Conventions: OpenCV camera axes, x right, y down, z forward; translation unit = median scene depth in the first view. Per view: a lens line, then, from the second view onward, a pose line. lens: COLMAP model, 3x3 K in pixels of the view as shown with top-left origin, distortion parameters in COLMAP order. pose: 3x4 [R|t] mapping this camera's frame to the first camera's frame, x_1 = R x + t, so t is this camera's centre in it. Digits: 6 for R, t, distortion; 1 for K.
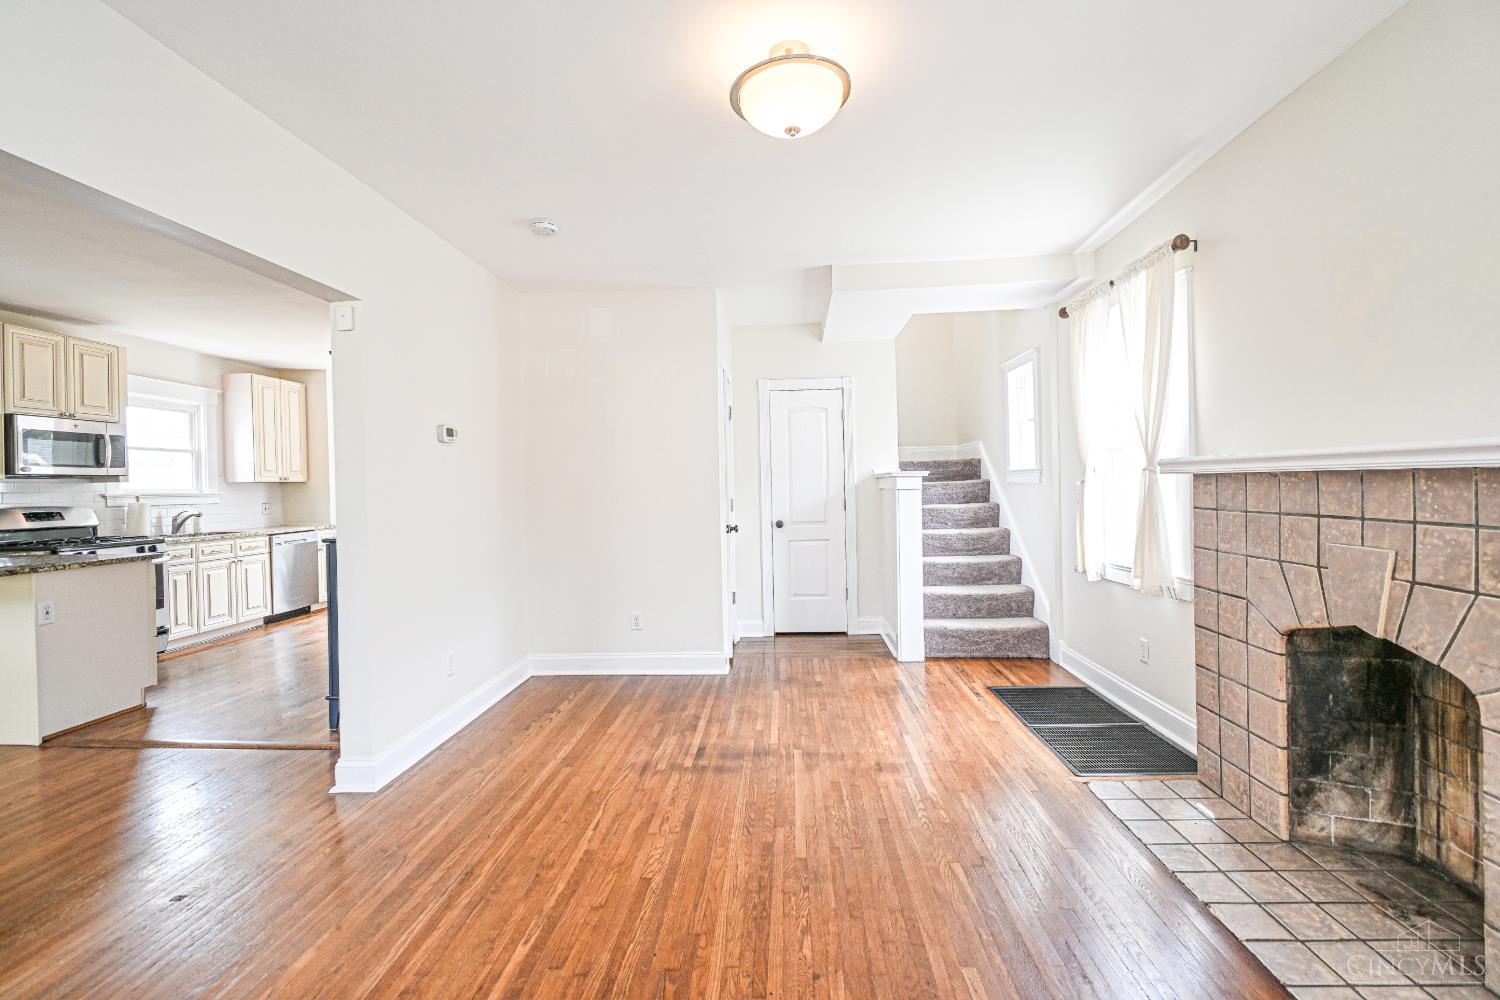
lens RADIAL K [[649.1, 0, 749.1], [0, 649.1, 492.5], [0, 0, 1]] dist [-0.001077, -0.001235]
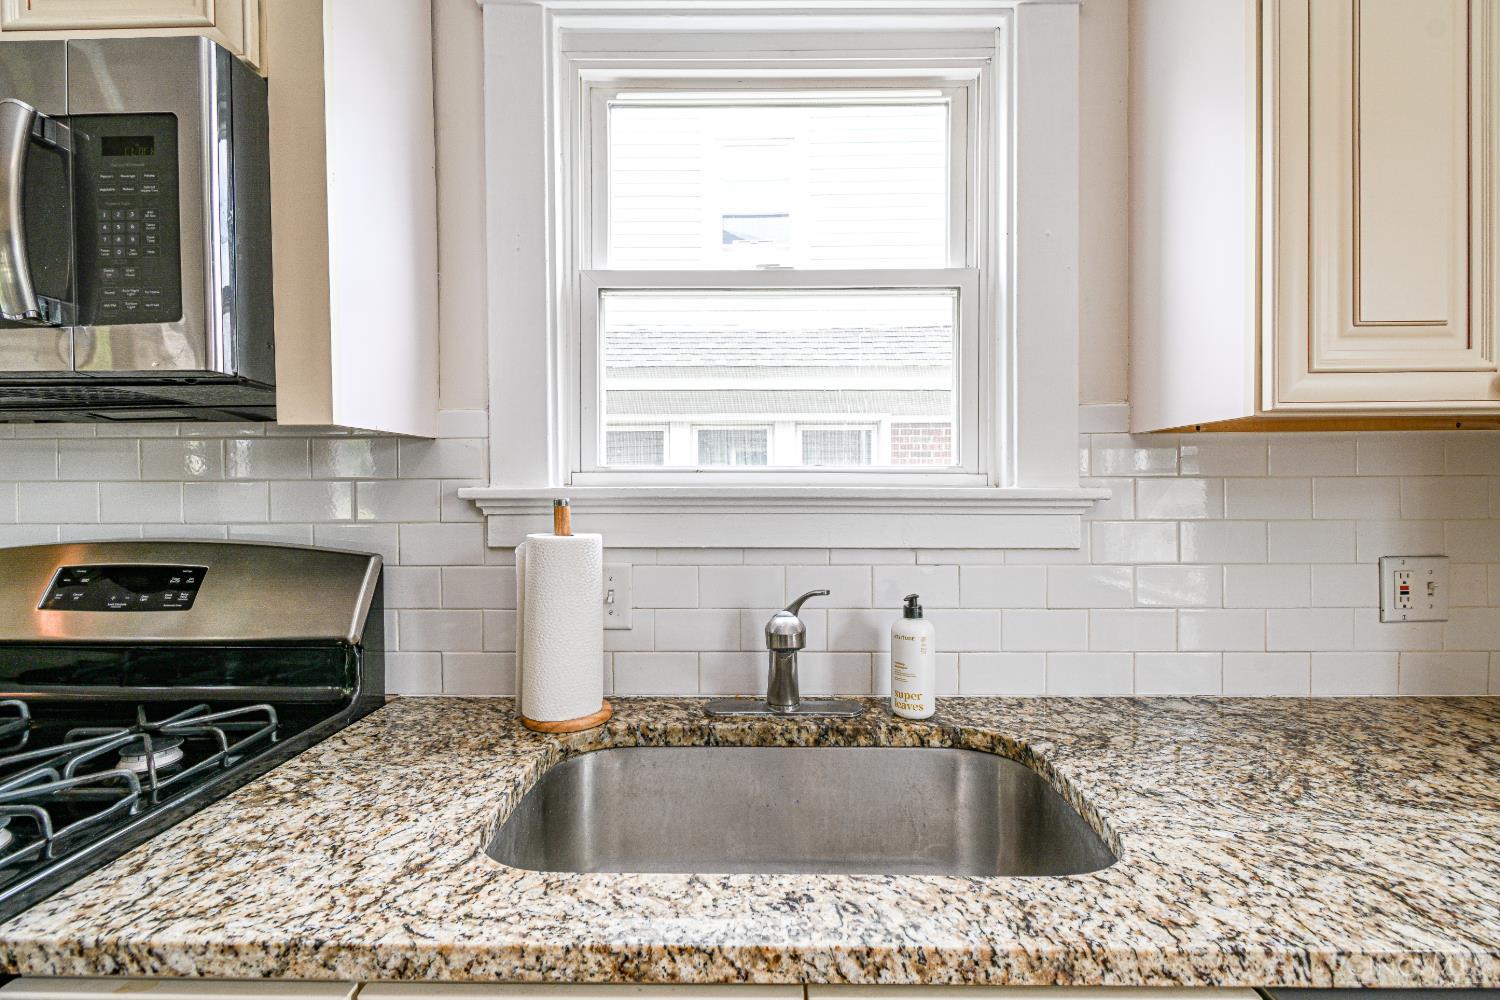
lens RADIAL K [[655.2, 0, 750.0], [0, 655.2, 500.0], [0, 0, 1]] dist [-0.004489, -0.000501]
pose [[0.043174, 0.036770, -0.998391, -1.613497], [-0.010035, 0.999288, 0.036369, -0.006677], [0.999017, 0.008449, 0.043512, 2.279315]]
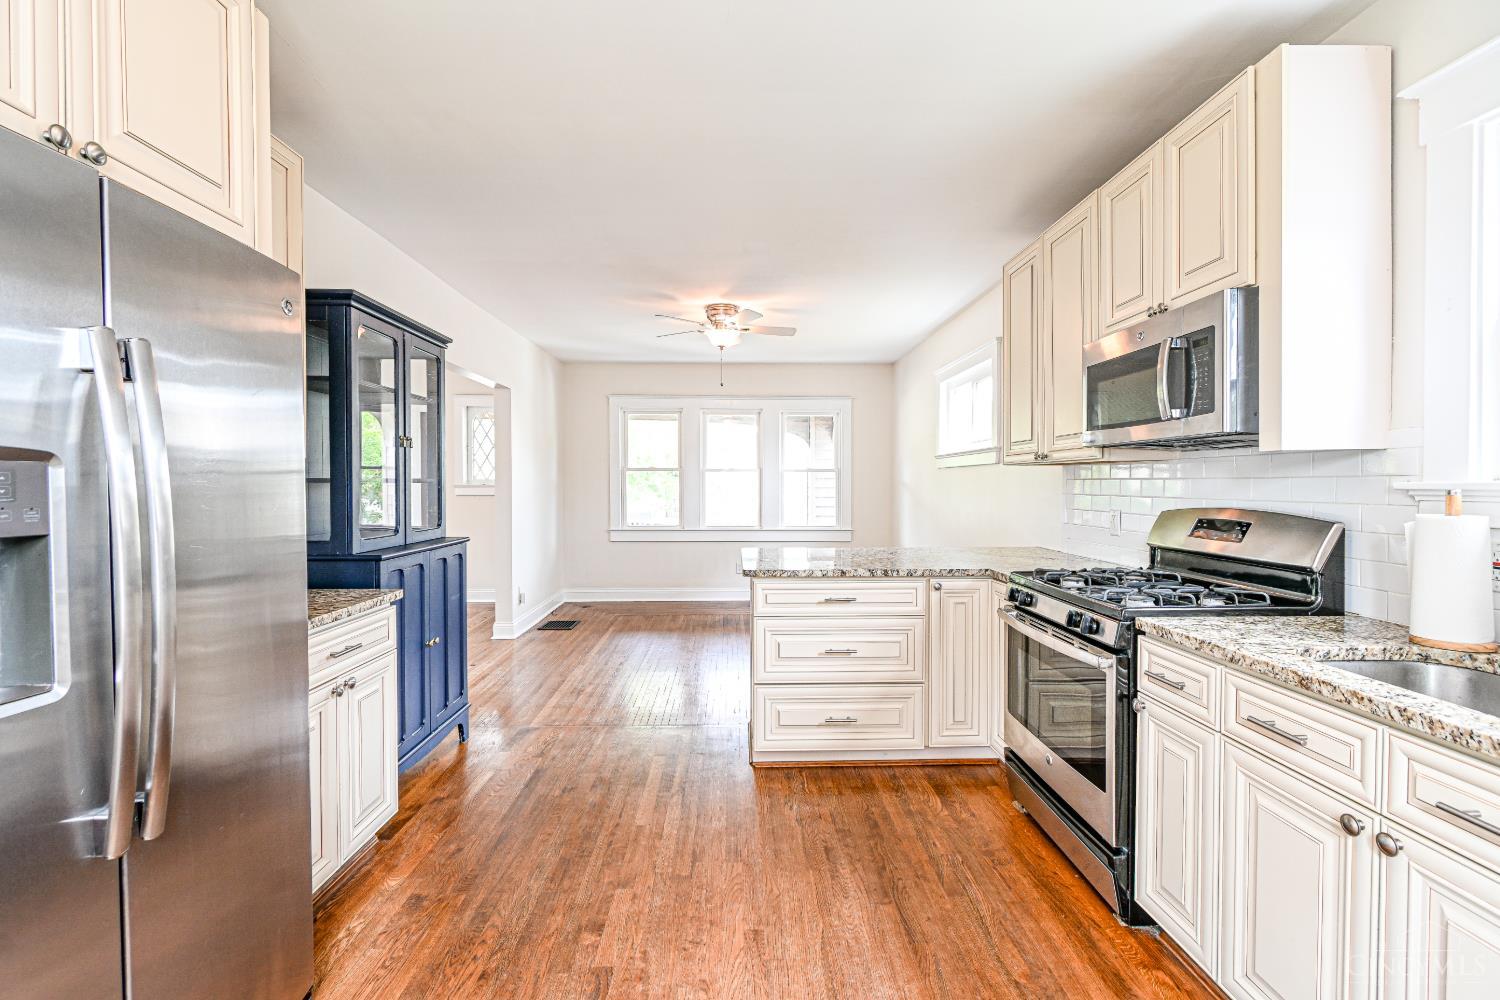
lens RADIAL K [[666.4, 0, 748.4], [0, 666.4, 491.3], [0, 0, 1]] dist [0.002252, 0.000011]
pose [[-0.996287, 0.020546, -0.083609, -1.351962], [0.018245, 0.999436, 0.028192, -0.018477], [0.084141, 0.026562, -0.996100, 2.725004]]
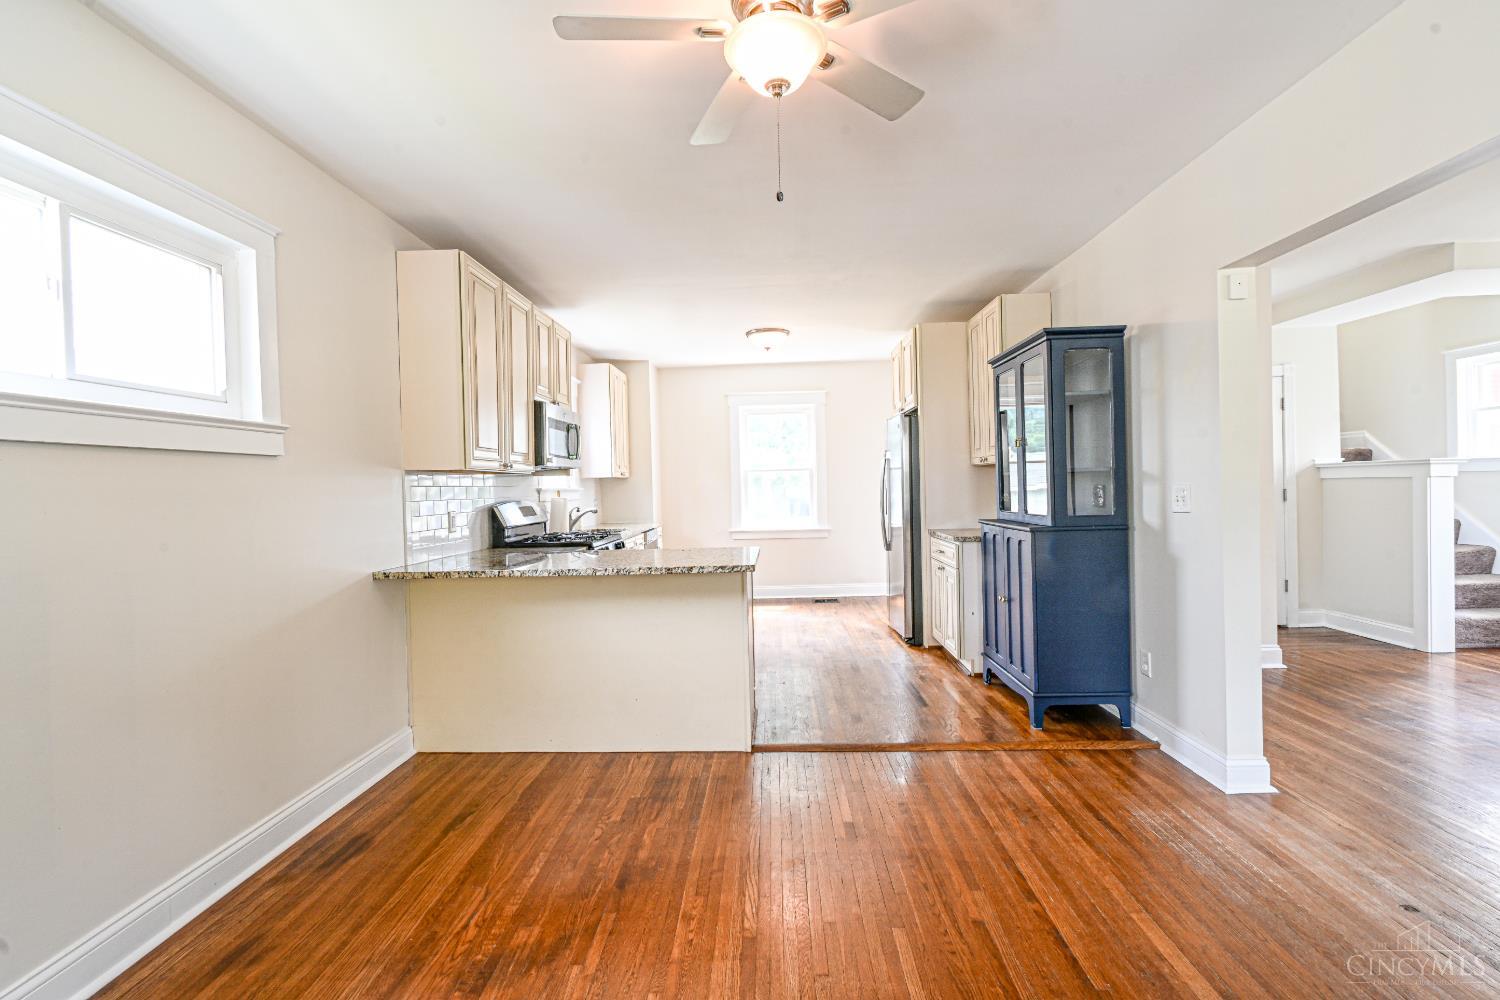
lens RADIAL K [[657.6, 0, 749.6], [0, 657.6, 497.5], [0, 0, 1]] dist [0.000519, -0.000096]
pose [[0.999819, -0.005800, 0.018129, -1.490726], [0.005764, 0.999981, 0.002080, 0.033361], [-0.018141, -0.001975, 0.999833, 0.067996]]
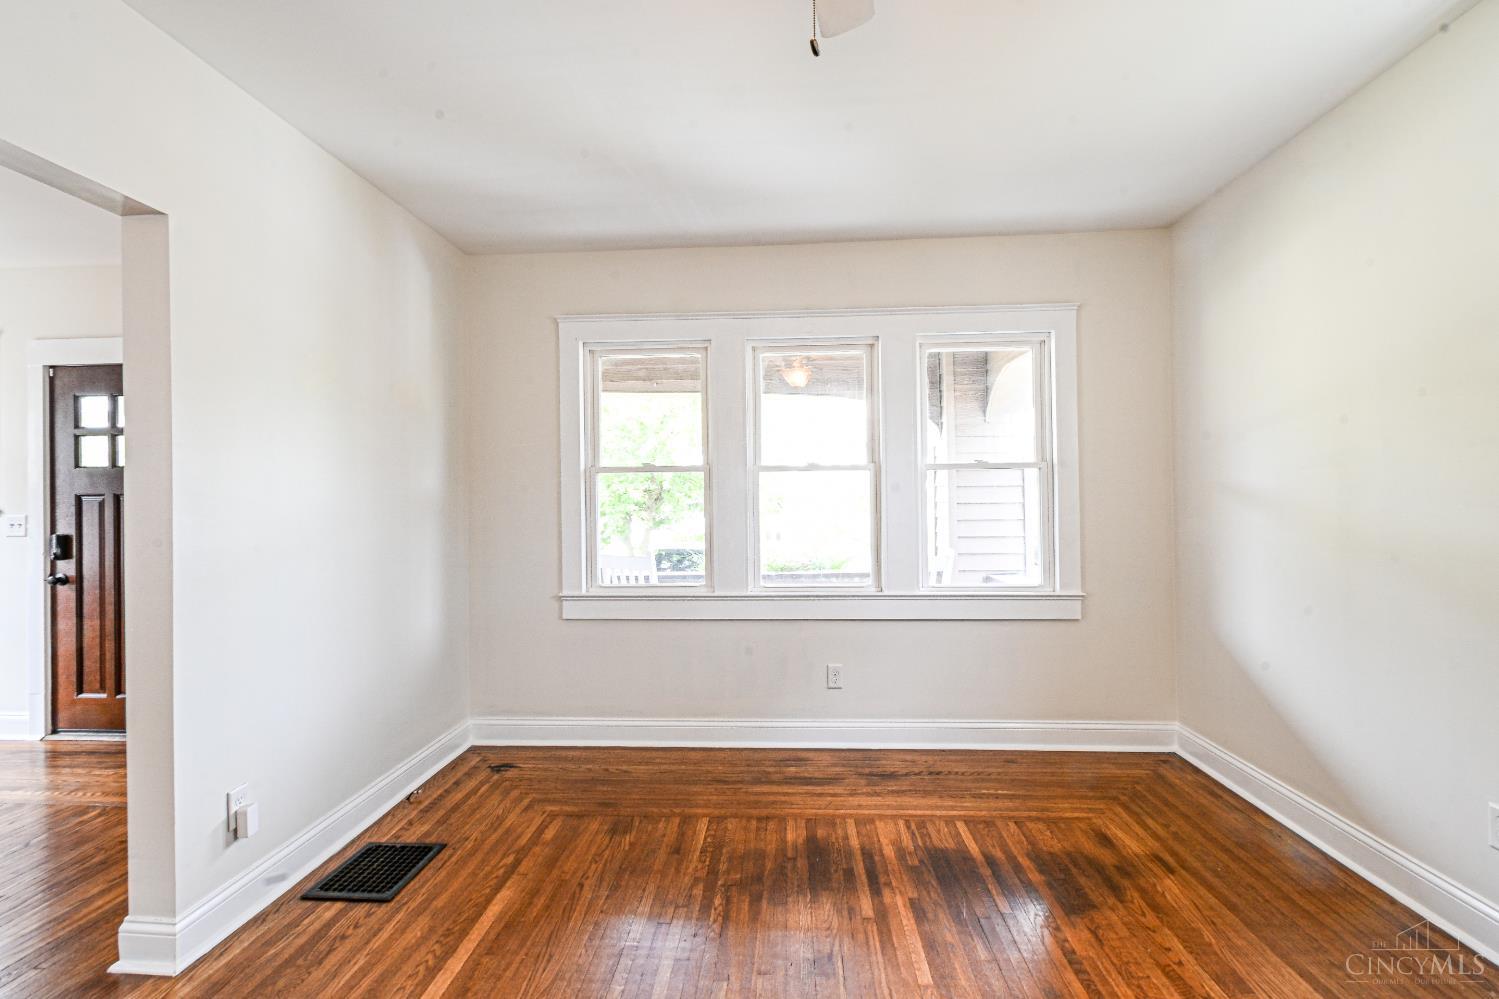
lens RADIAL K [[789.7, 0, 749.5], [0, 789.7, 499.5], [0, 0, 1]] dist [-0.003551, -0.000924]
pose [[-0.999492, 0.031423, -0.005402, -1.378873], [0.031371, 0.999464, 0.009391, 0.013591], [0.005694, 0.009217, -0.999941, 1.495385]]
